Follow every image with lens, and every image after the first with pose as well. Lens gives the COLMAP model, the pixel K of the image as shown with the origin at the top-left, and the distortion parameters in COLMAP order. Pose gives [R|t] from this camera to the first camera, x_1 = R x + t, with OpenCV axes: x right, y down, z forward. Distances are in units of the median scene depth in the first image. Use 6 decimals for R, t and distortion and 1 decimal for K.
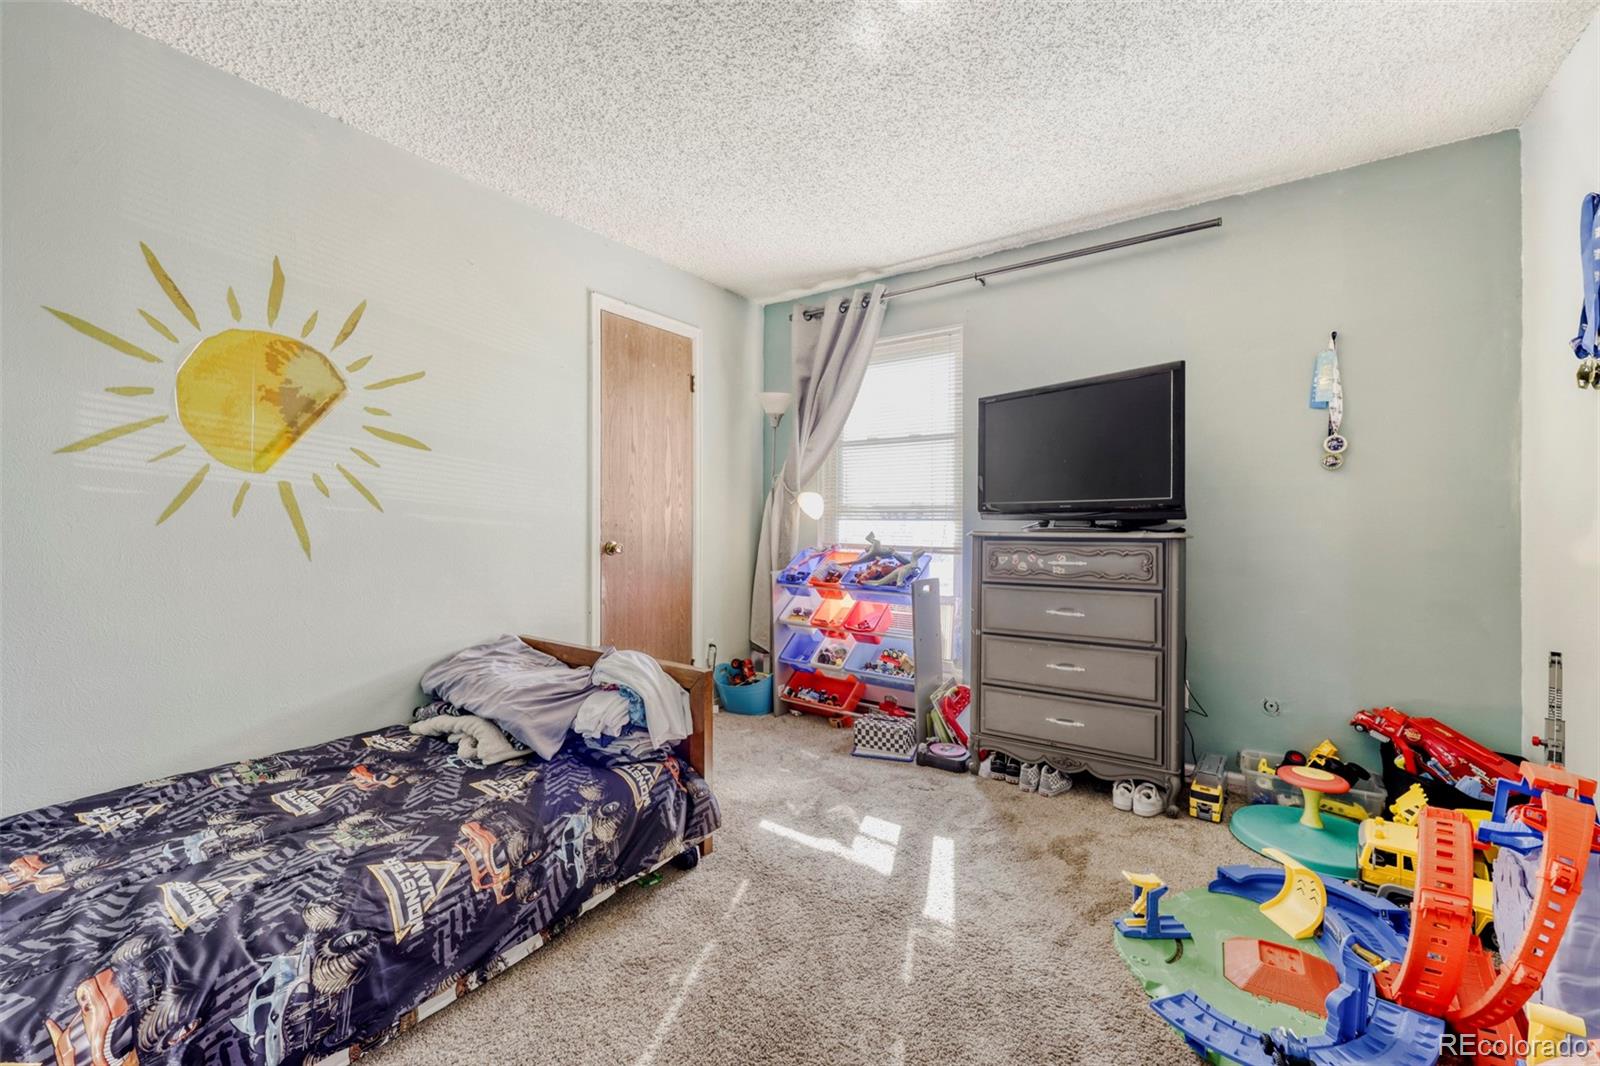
lens RADIAL K [[651.0, 0, 796.9], [0, 651.0, 528.8], [0, 0, 1]] dist [-0.002475, 0.001148]
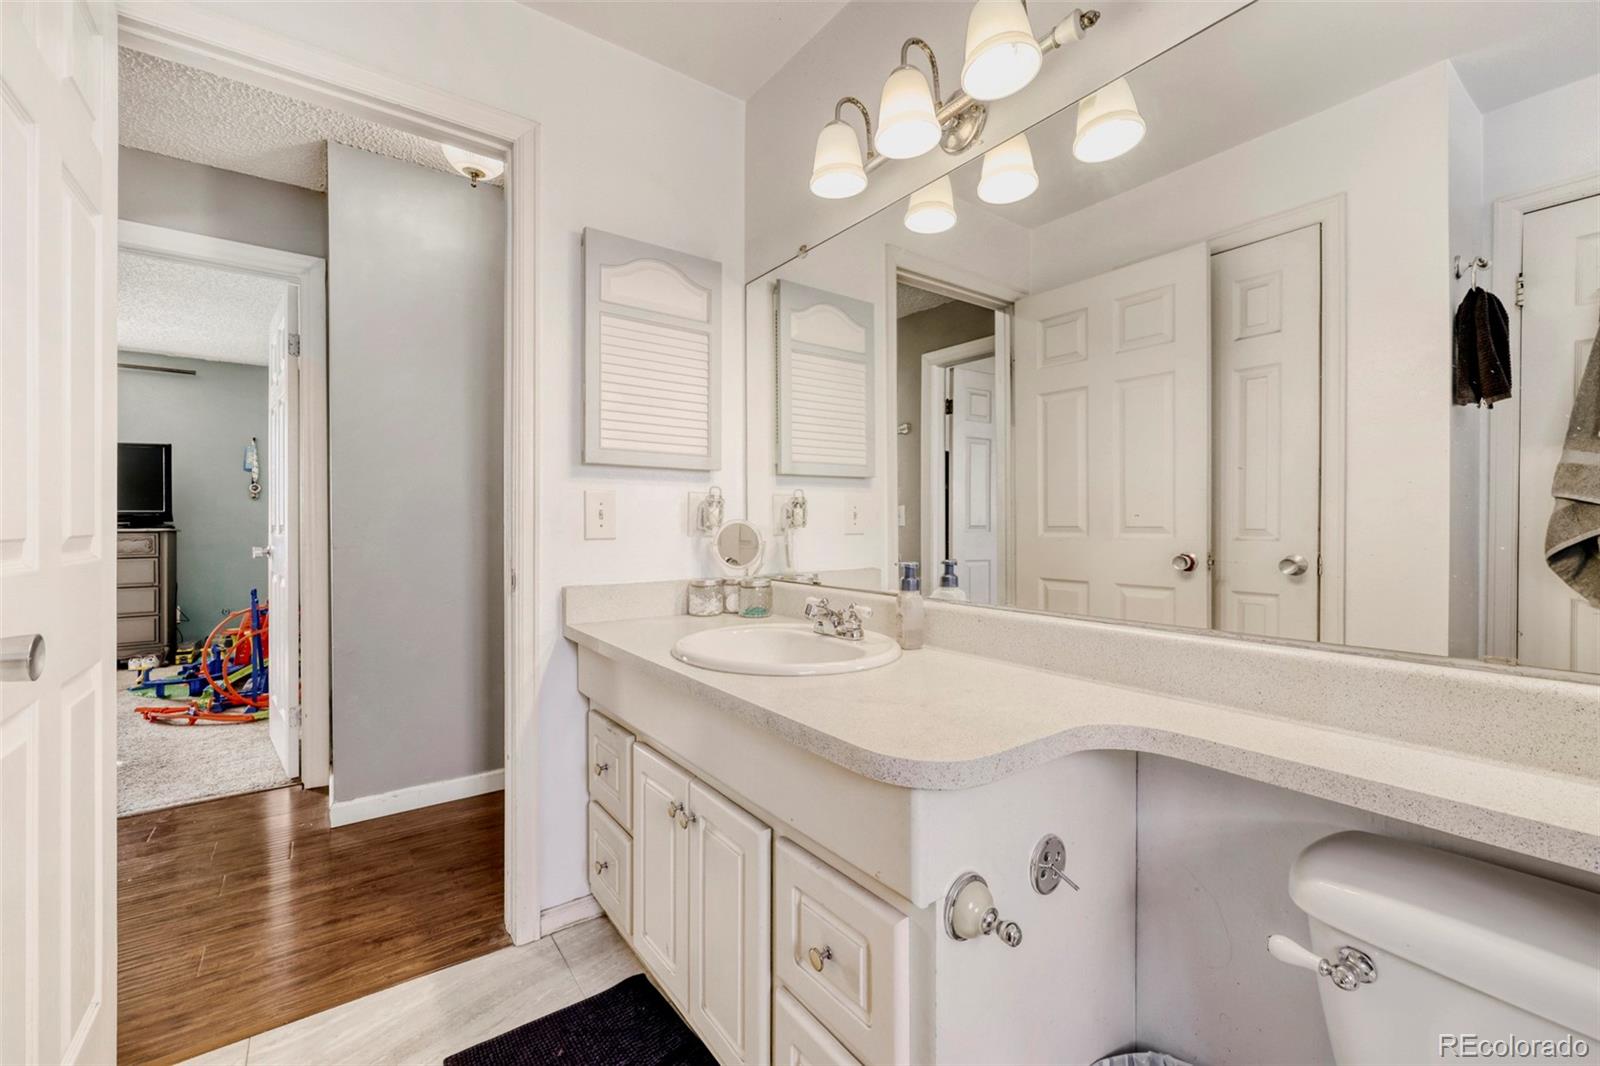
lens RADIAL K [[651.0, 0, 789.6], [0, 651.0, 529.4], [0, 0, 1]] dist [-0.002475, 0.001148]
pose [[0.327161, -0.006940, 0.944943, -0.700243], [0.003420, 0.999975, 0.006160, 0.003810], [-0.944962, 0.001216, 0.327177, -1.504167]]
